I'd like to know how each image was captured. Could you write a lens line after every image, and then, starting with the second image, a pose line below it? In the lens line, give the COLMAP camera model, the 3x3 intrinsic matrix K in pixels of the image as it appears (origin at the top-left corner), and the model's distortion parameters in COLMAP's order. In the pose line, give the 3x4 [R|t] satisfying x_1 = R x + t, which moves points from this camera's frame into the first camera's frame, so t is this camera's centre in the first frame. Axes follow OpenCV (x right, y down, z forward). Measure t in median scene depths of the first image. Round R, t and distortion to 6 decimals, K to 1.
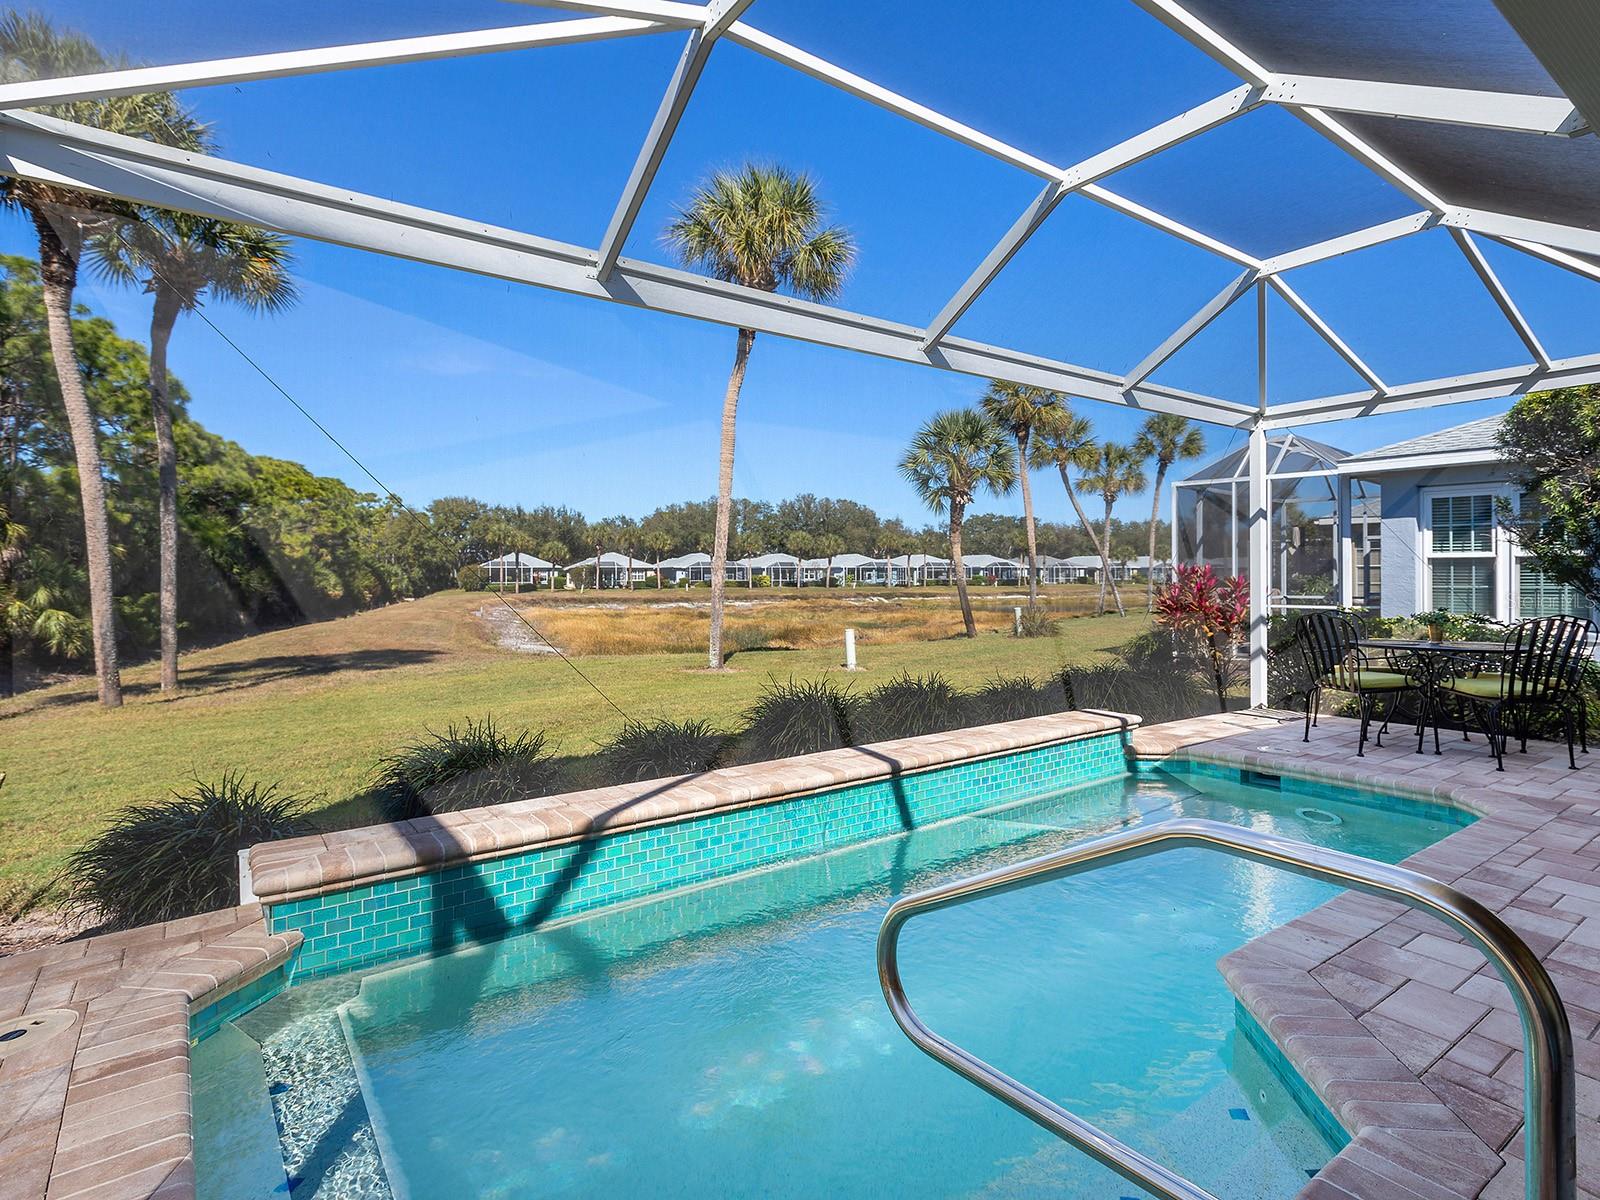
lens RADIAL K [[811.6, 0, 845.2], [0, 811.6, 581.2], [0, 0, 1]] dist [0.001342, -0.001236]
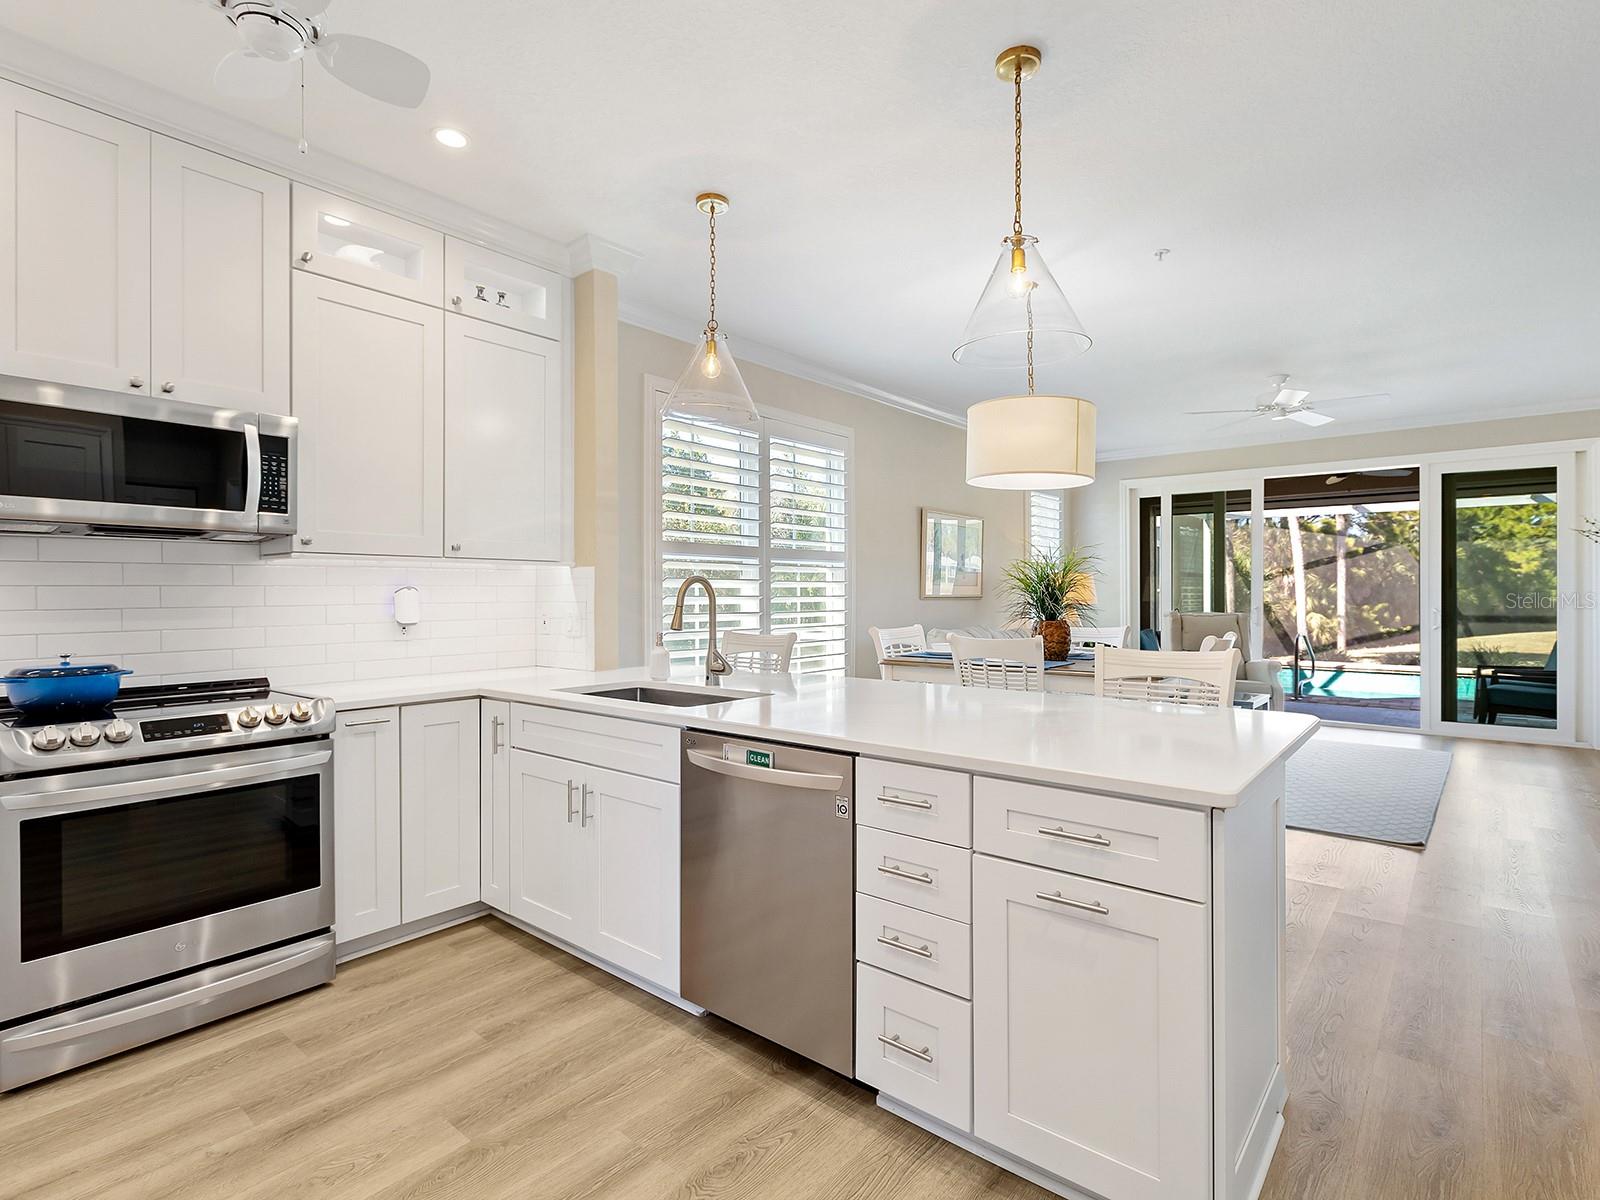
lens RADIAL K [[811.6, 0, 800.0], [0, 811.6, 593.7], [0, 0, 1]] dist [0.001342, -0.001236]
pose [[0.194205, 0.007667, -0.980931, 0.299621], [-0.004825, 0.999965, 0.006861, -0.006443], [0.980949, 0.003400, 0.194235, -0.228732]]
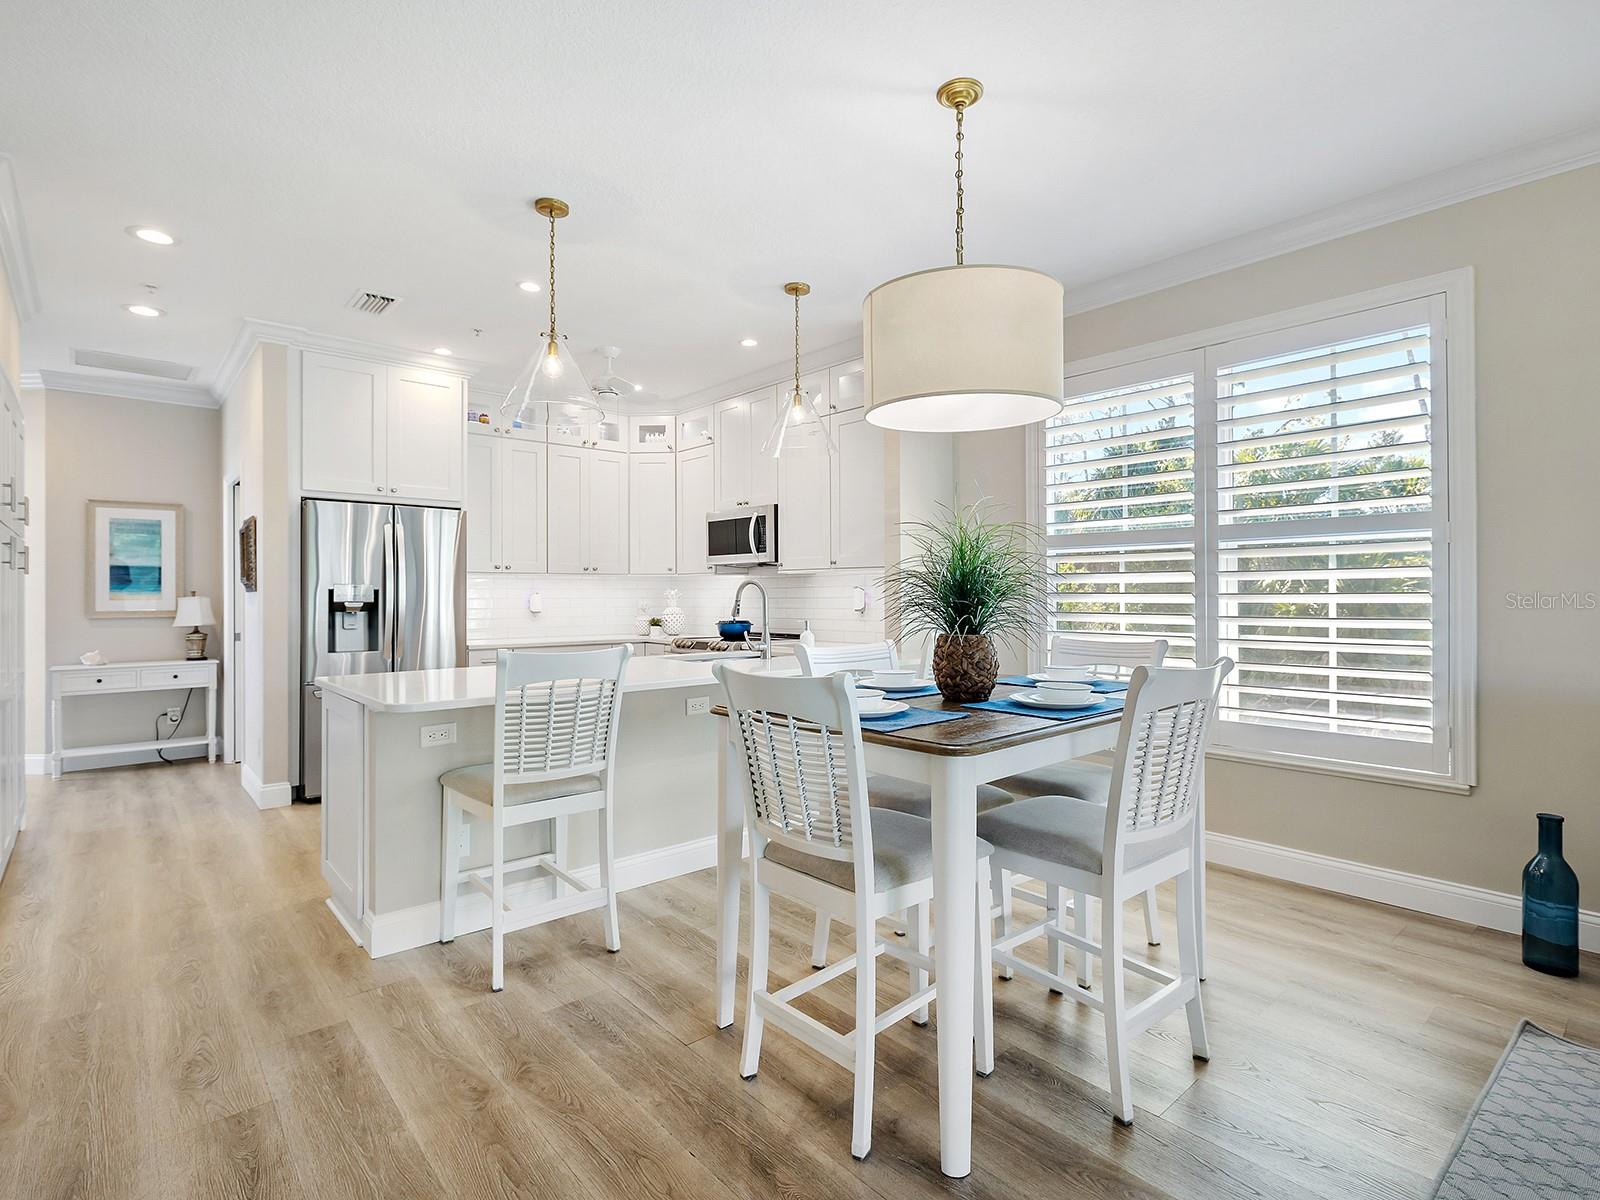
lens RADIAL K [[811.6, 0, 829.3], [0, 811.6, 592.2], [0, 0, 1]] dist [0.001342, -0.001236]
pose [[-0.998752, 0.012574, -0.048330, 0.203638], [0.012347, 0.999911, 0.005000, -0.006213], [0.048389, 0.004397, -0.998819, -0.094873]]
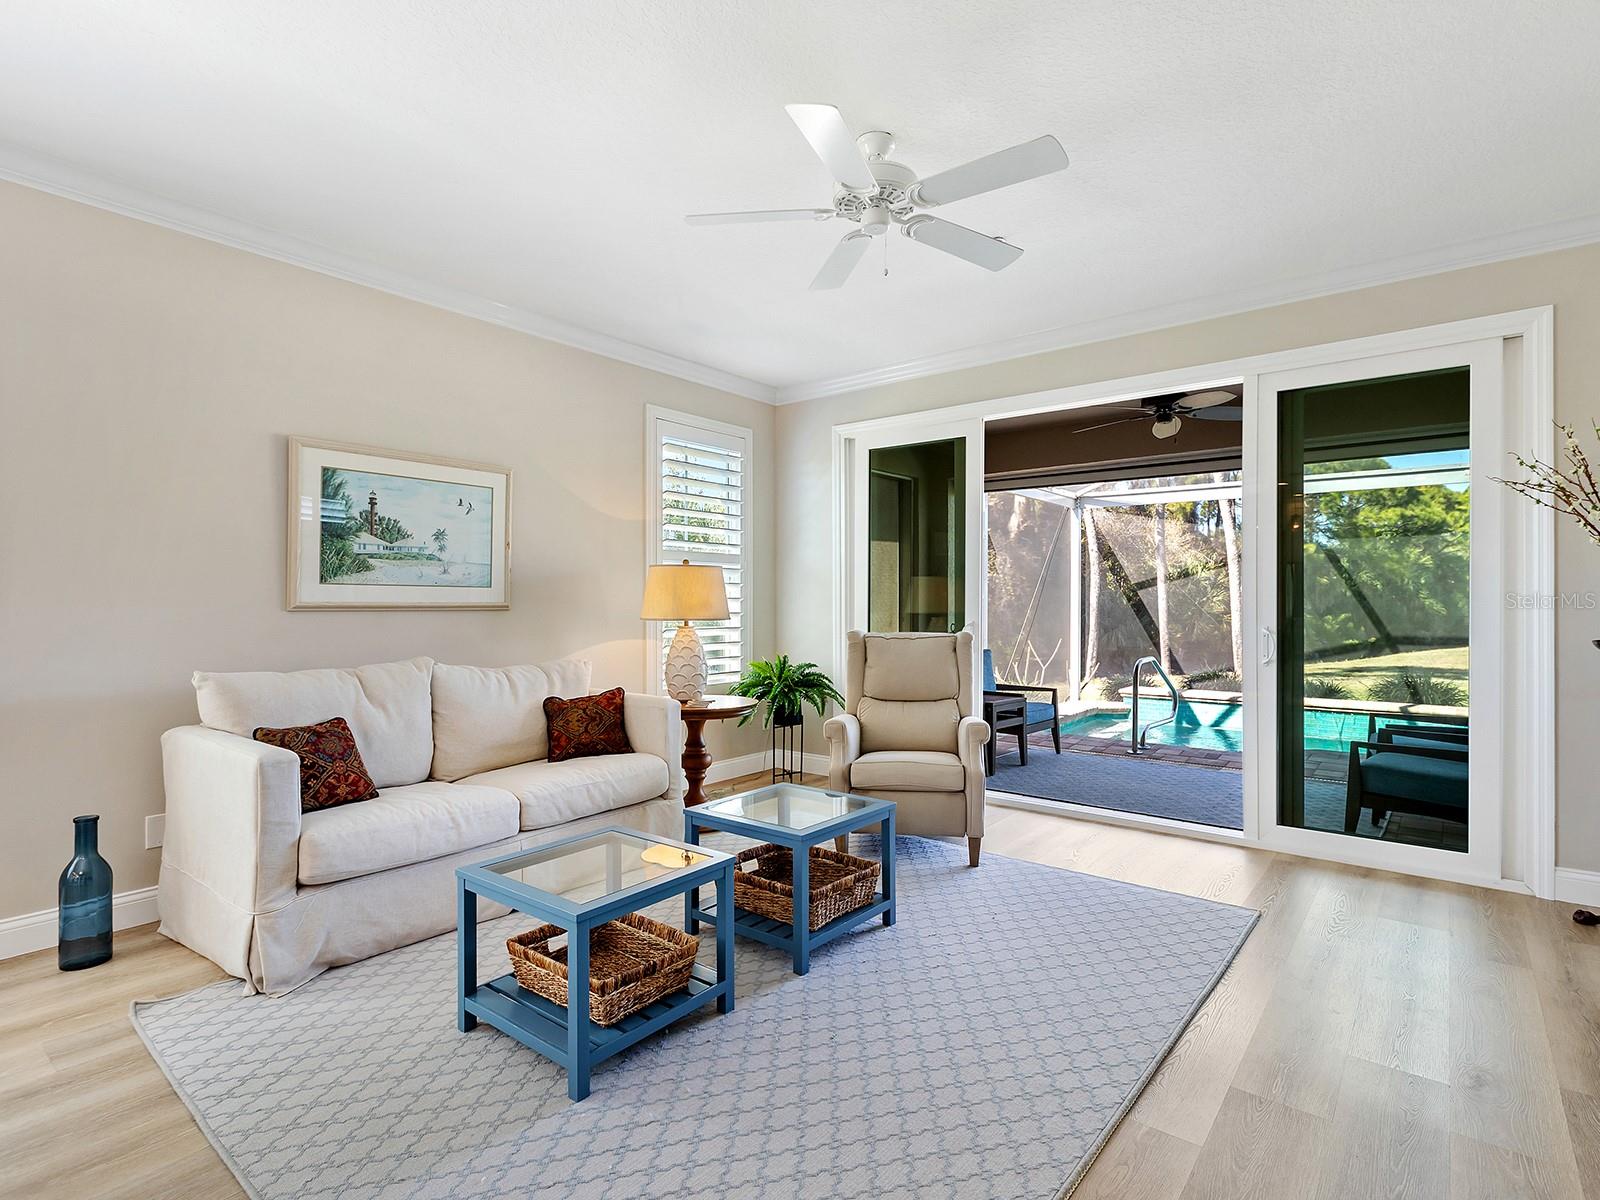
lens RADIAL K [[811.6, 0, 809.2], [0, 811.6, 603.8], [0, 0, 1]] dist [0.001342, -0.001236]
pose [[0.215732, 0.009120, -0.976410, 0.226246], [-0.006728, 0.999947, 0.007854, -0.006078], [0.976429, 0.004875, 0.215782, -0.116188]]
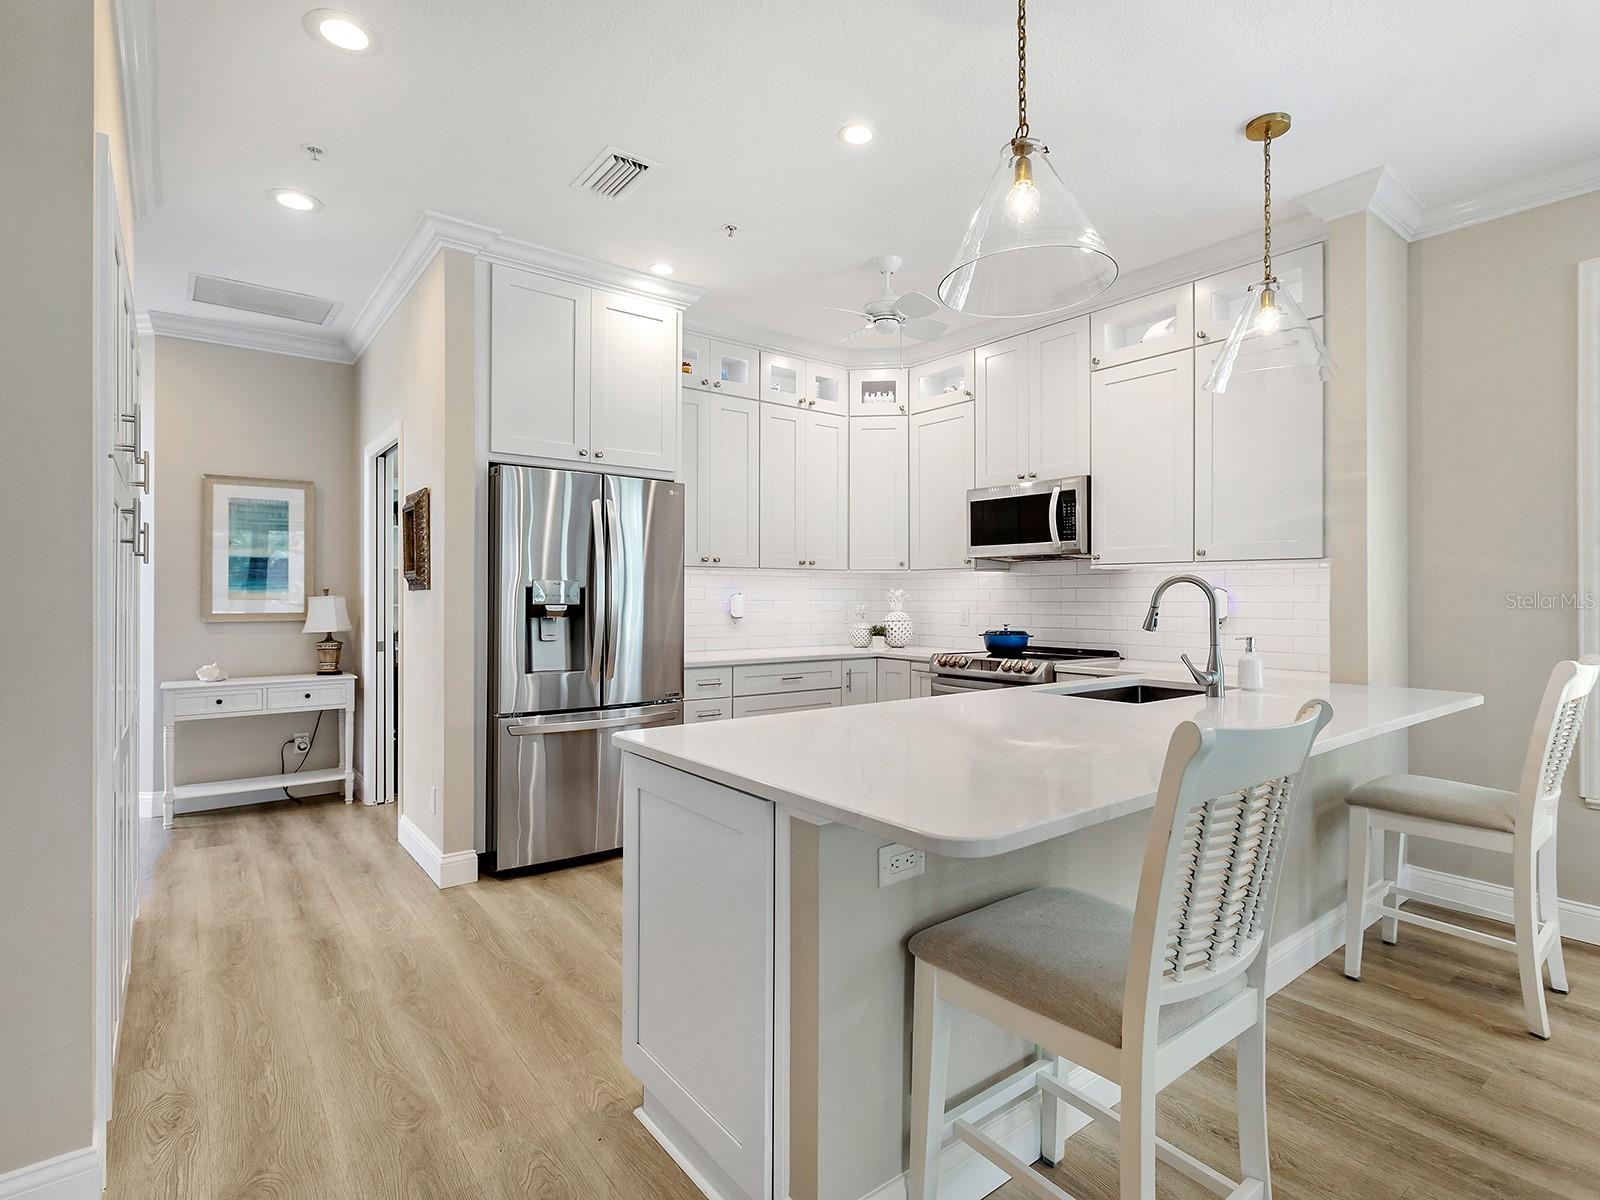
lens RADIAL K [[811.6, 0, 814.7], [0, 811.6, 593.3], [0, 0, 1]] dist [0.001342, -0.001236]
pose [[-0.999828, 0.007872, 0.016772, 0.246570], [0.007965, 0.999953, 0.005479, -0.006584], [-0.016728, 0.005611, -0.999844, -0.138500]]
